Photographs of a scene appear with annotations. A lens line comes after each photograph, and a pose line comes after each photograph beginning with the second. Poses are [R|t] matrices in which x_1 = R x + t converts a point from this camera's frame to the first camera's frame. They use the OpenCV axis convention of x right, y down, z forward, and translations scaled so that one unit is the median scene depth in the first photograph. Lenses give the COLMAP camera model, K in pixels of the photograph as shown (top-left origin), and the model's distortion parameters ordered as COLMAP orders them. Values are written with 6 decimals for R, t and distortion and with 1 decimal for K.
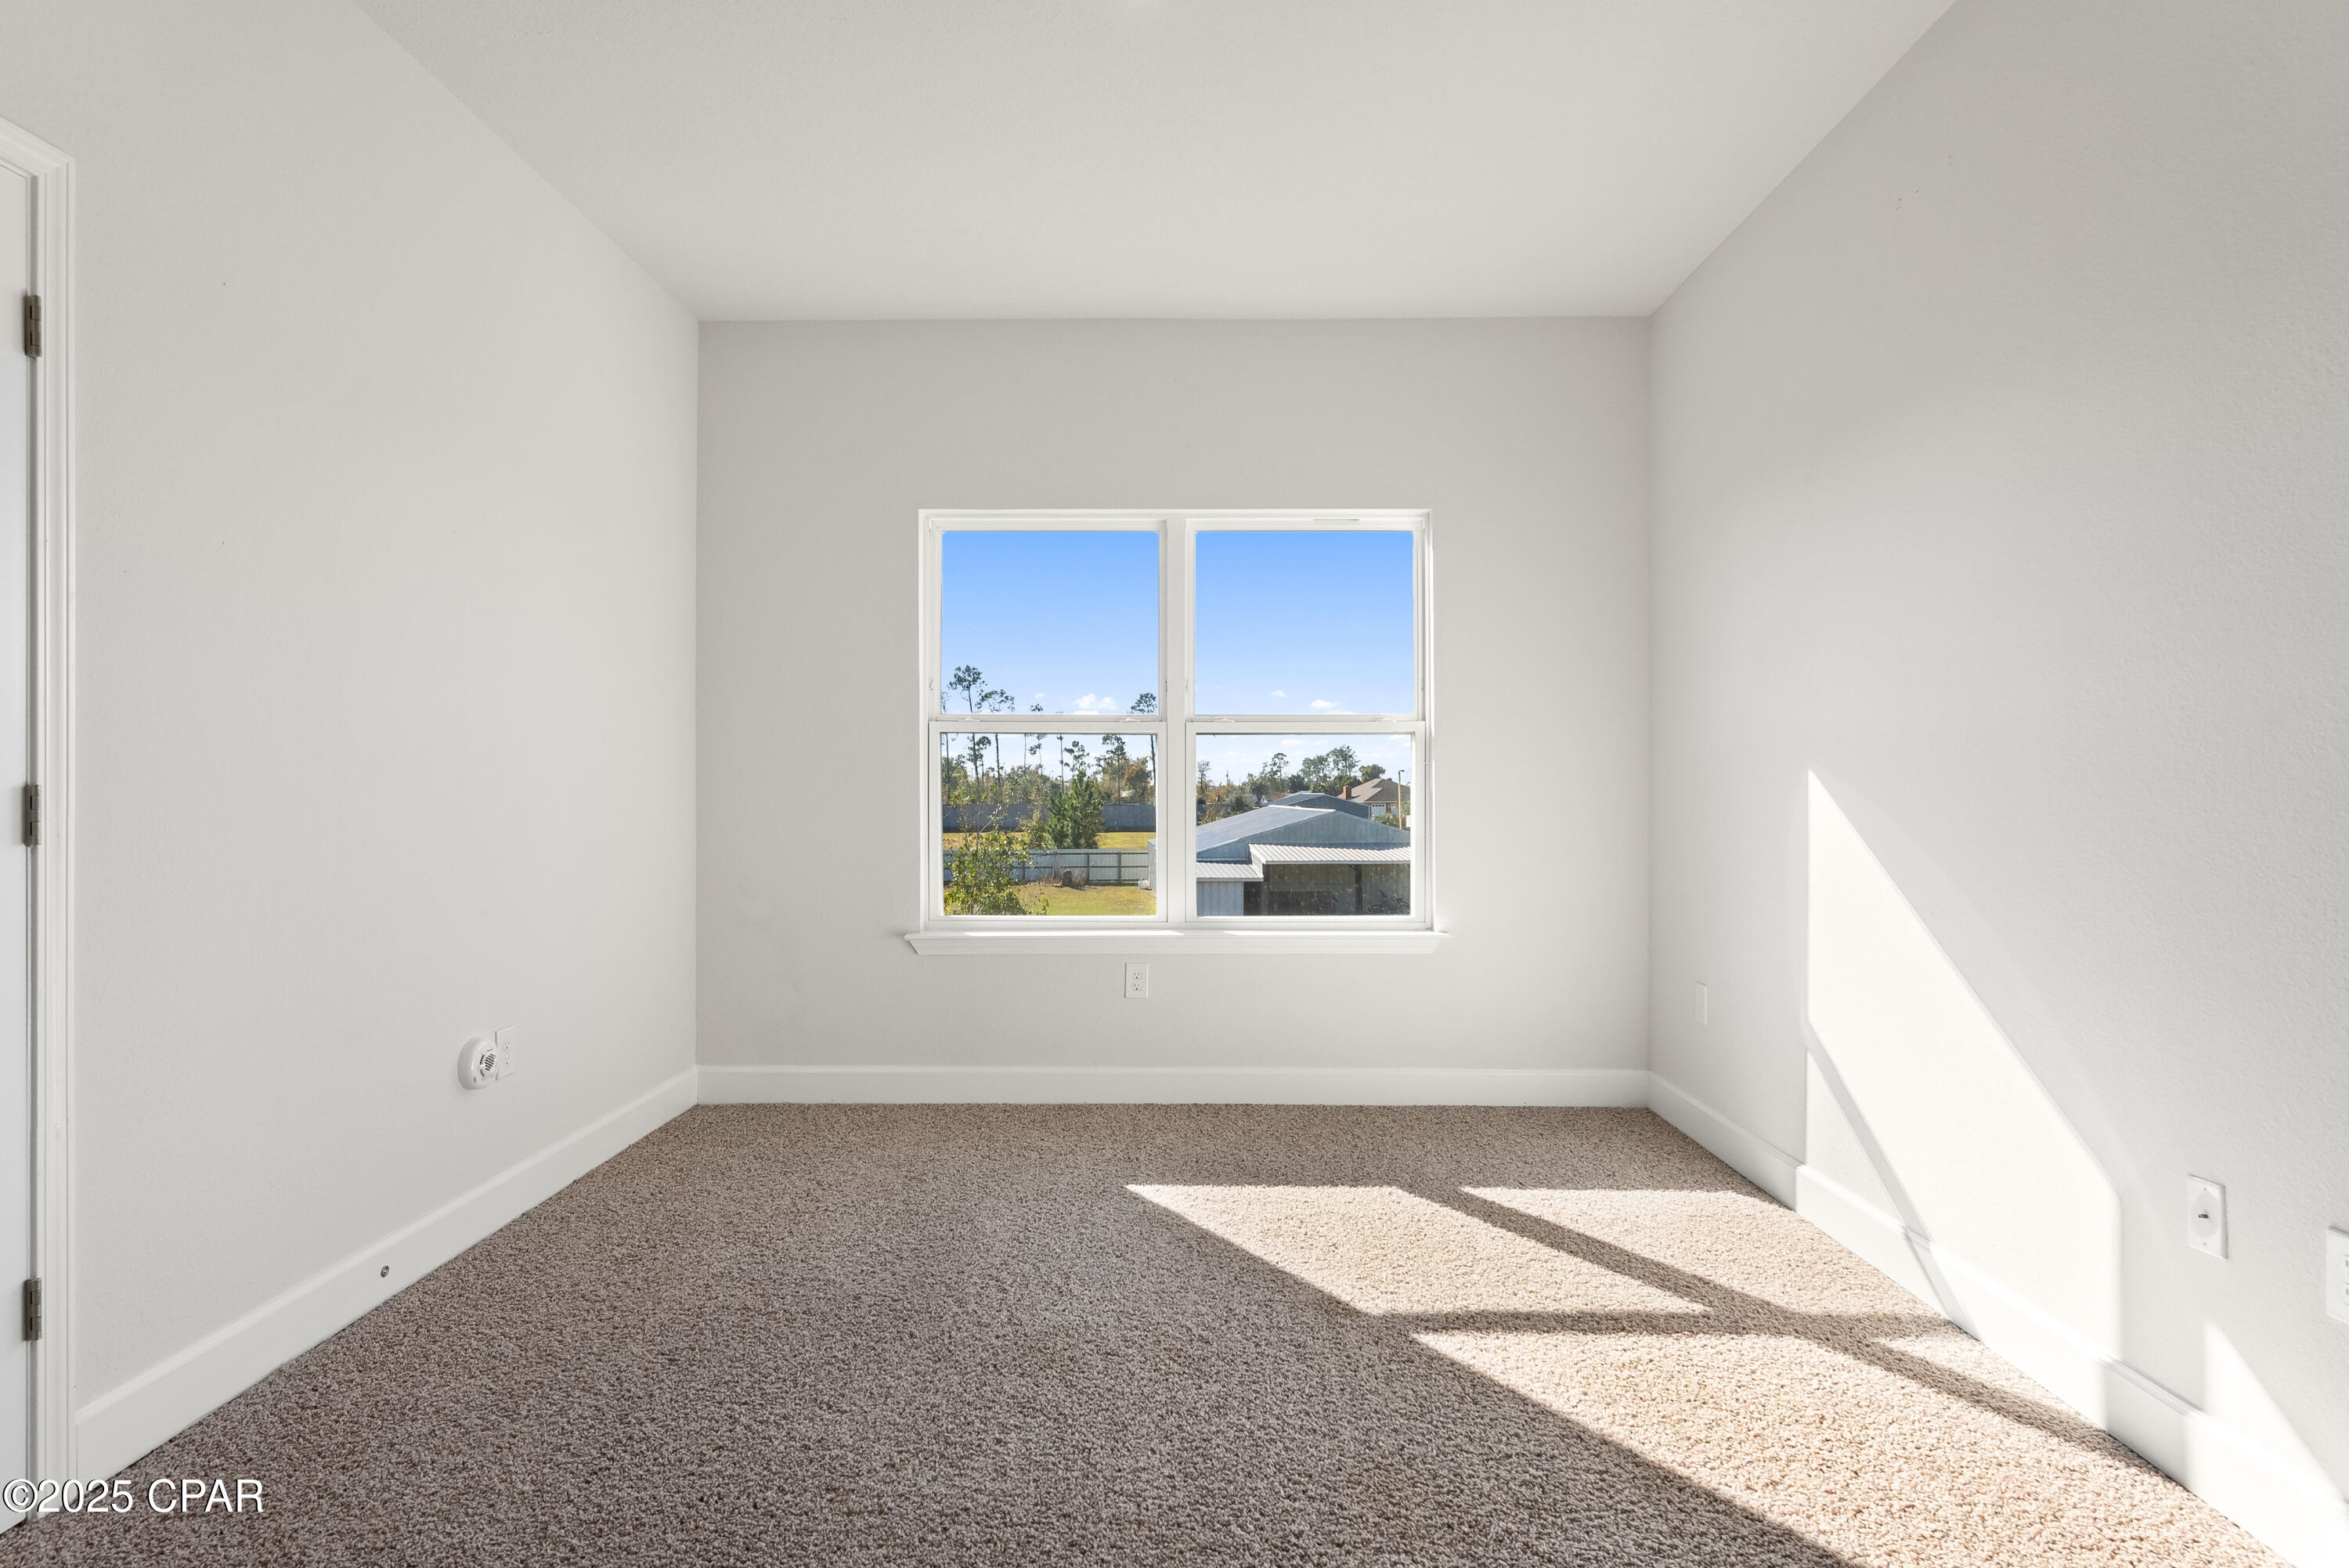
lens RADIAL K [[1150.6, 0, 1174.5], [0, 1150.6, 784.0], [0, 0, 1]] dist [-0.002183, -0.000586]
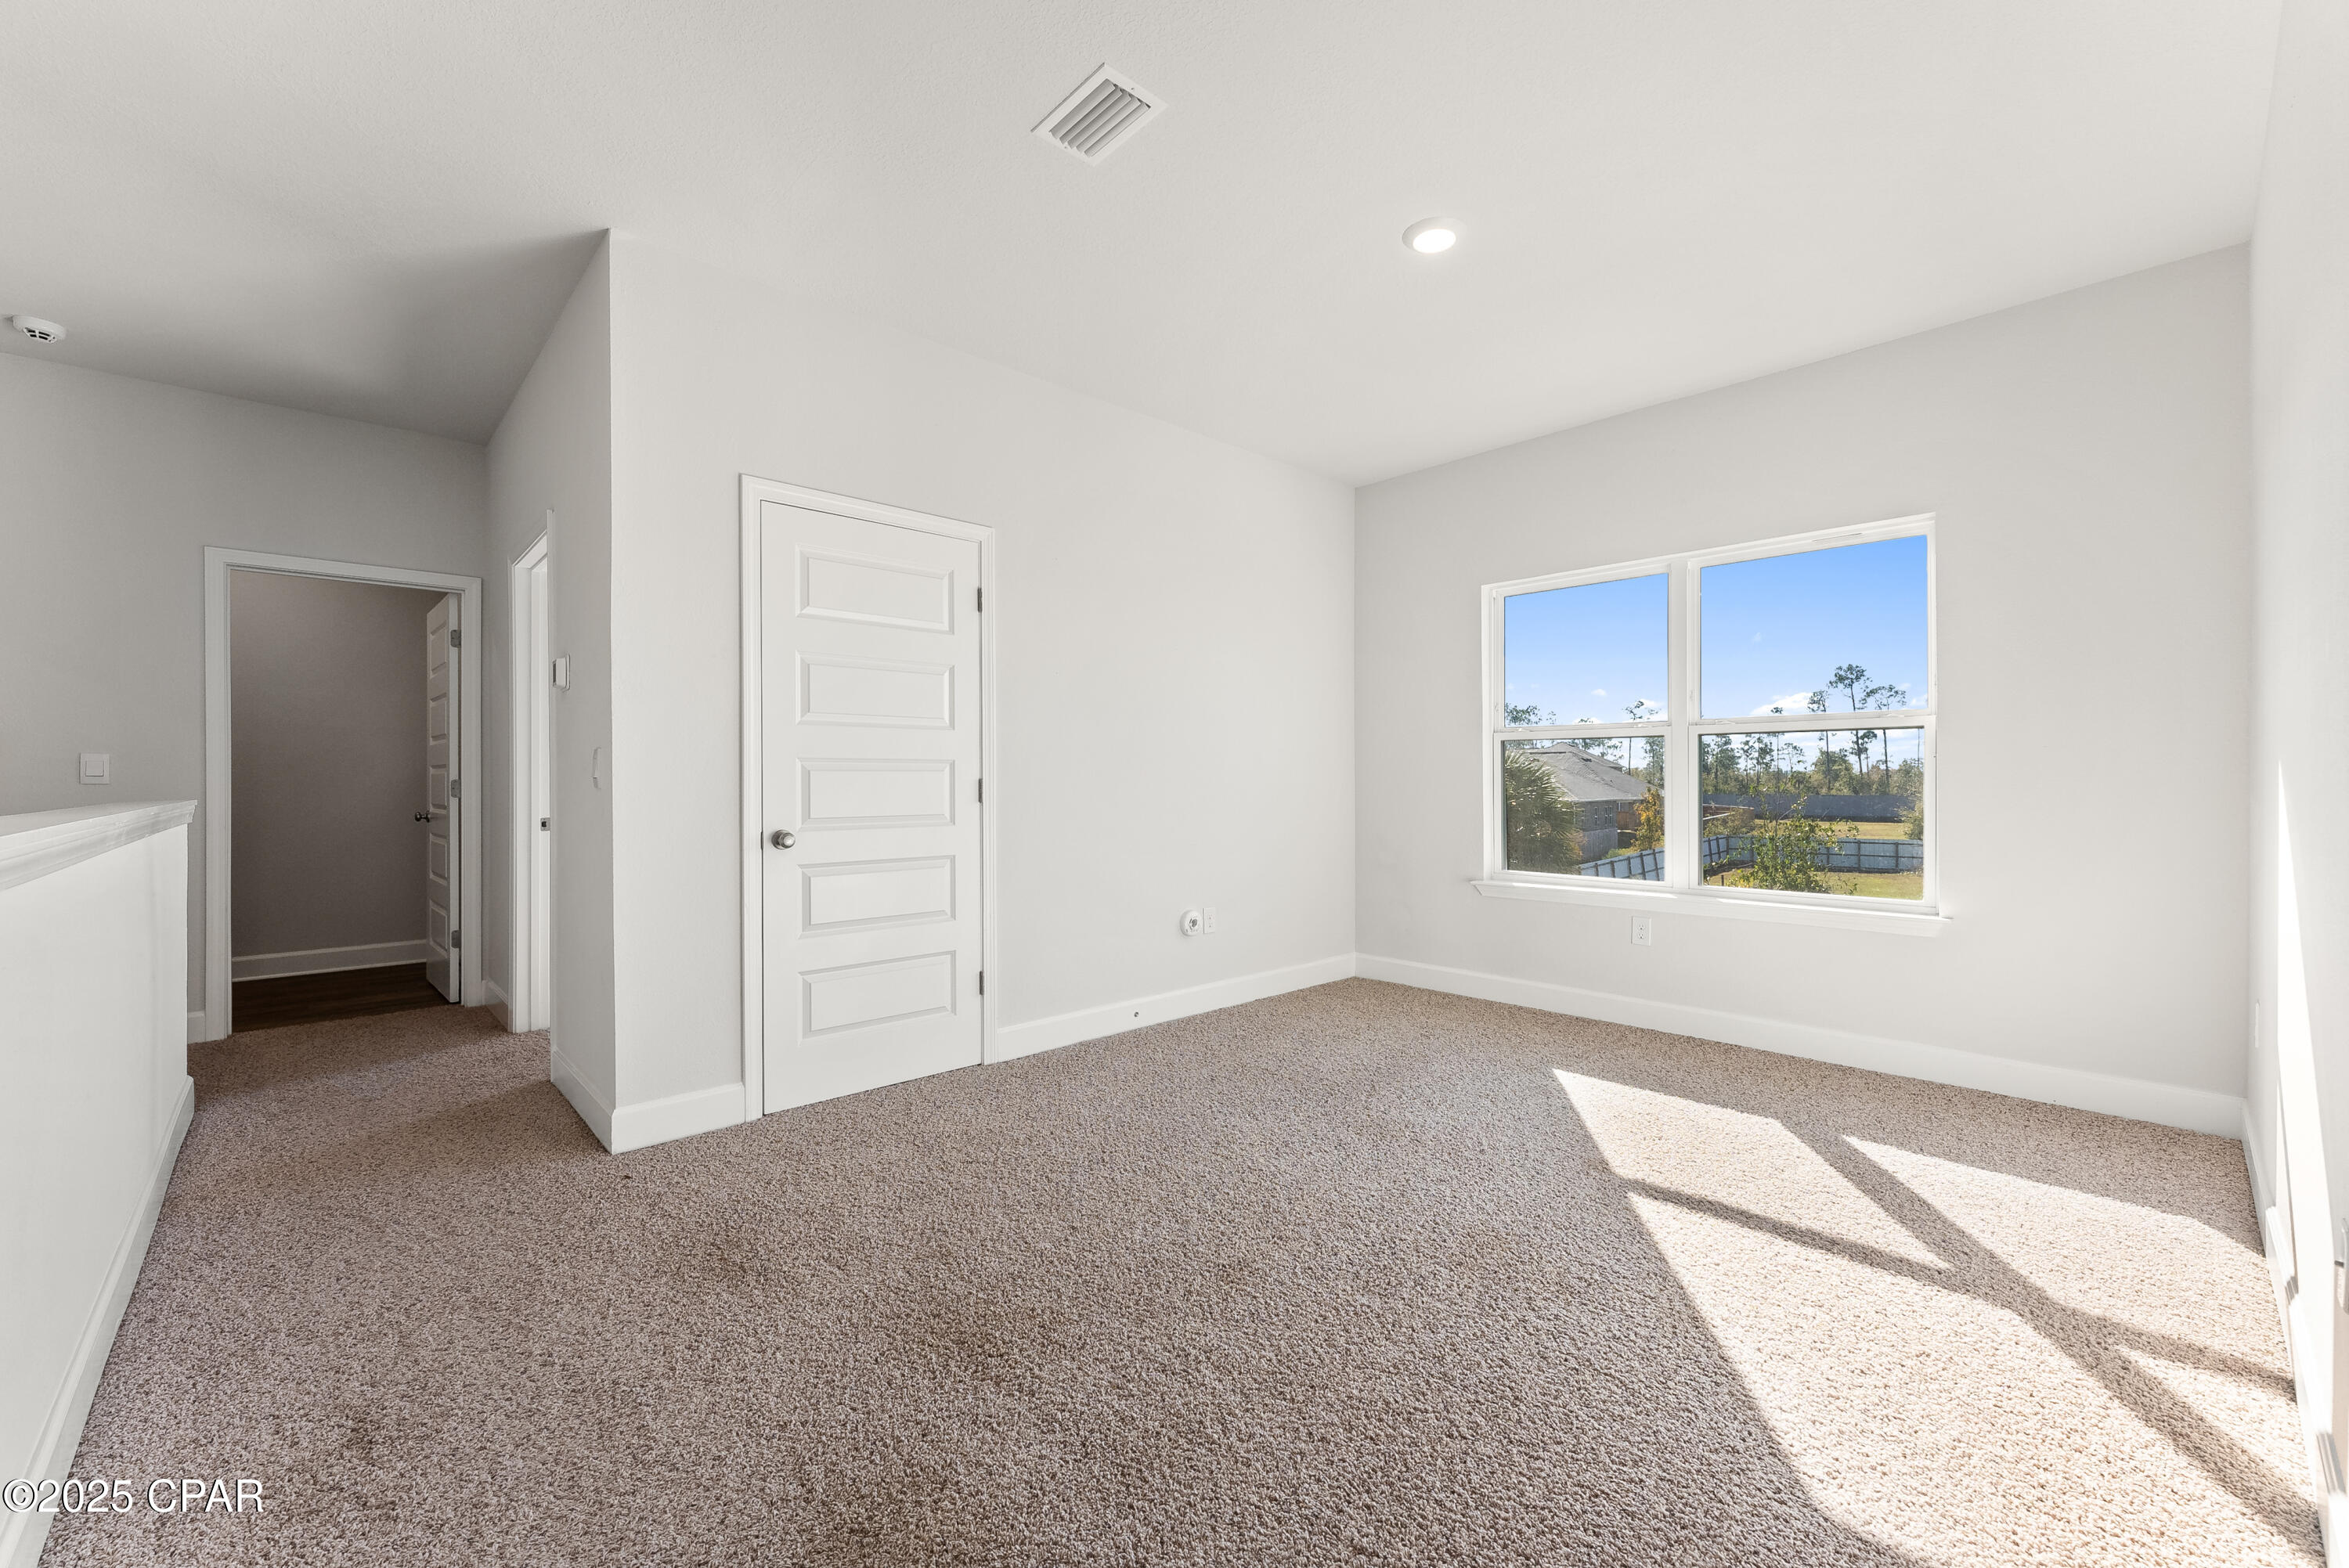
lens RADIAL K [[876.8, 0, 1209.4], [0, 876.8, 783.8], [0, 0, 1]] dist [-0.001110, 0.000097]
pose [[0.727691, 0.001475, -0.685903, 0.411425], [0.003924, 0.999972, 0.006313, 0.000420], [0.685894, -0.007285, 0.727665, -0.044975]]
